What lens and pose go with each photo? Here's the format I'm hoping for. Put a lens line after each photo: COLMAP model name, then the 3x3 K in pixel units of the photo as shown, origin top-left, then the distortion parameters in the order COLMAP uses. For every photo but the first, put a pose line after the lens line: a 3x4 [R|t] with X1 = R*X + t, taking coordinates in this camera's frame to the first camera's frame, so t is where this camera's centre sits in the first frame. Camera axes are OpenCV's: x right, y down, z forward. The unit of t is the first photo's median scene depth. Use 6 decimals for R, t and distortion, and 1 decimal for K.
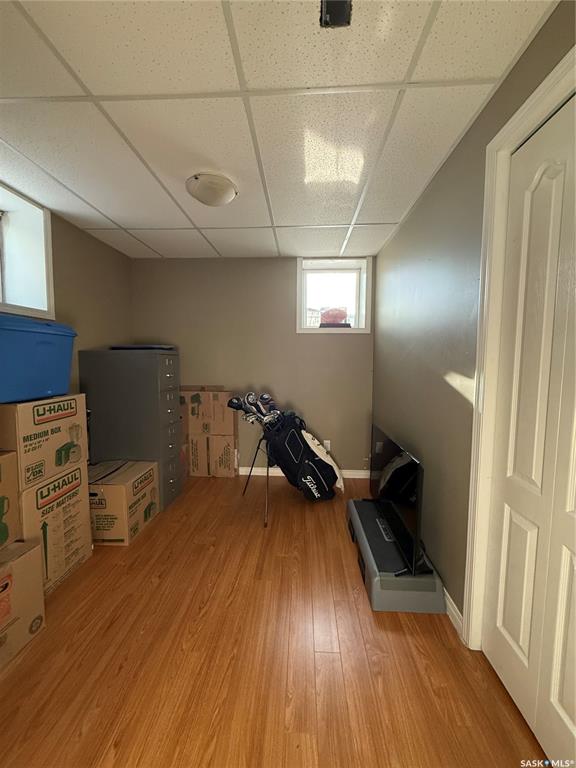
lens RADIAL K [[304.7, 0, 286.8], [0, 304.7, 383.4], [0, 0, 1]] dist [-0.002729, 0.000554]
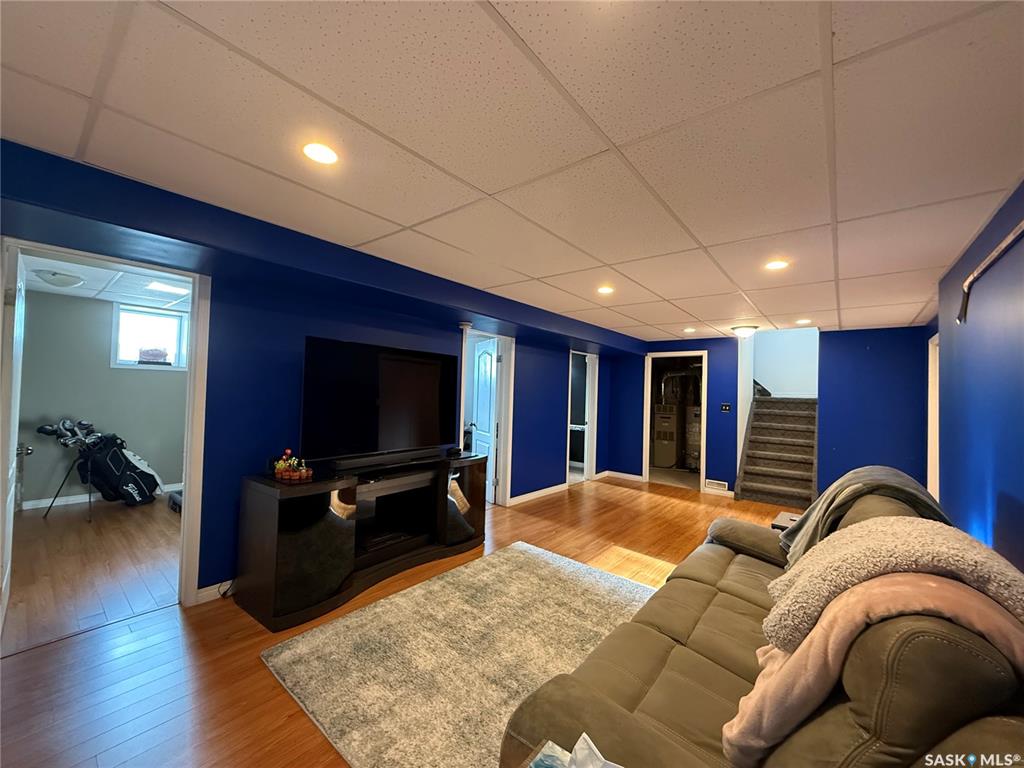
lens RADIAL K [[406.2, 0, 506.7], [0, 406.2, 384.4], [0, 0, 1]] dist [-0.002729, 0.000554]
pose [[0.592889, 0.035665, 0.804494, -0.359574], [0.035717, 0.996871, -0.070516, 0.062129], [-0.804492, 0.070542, 0.589760, -1.243857]]
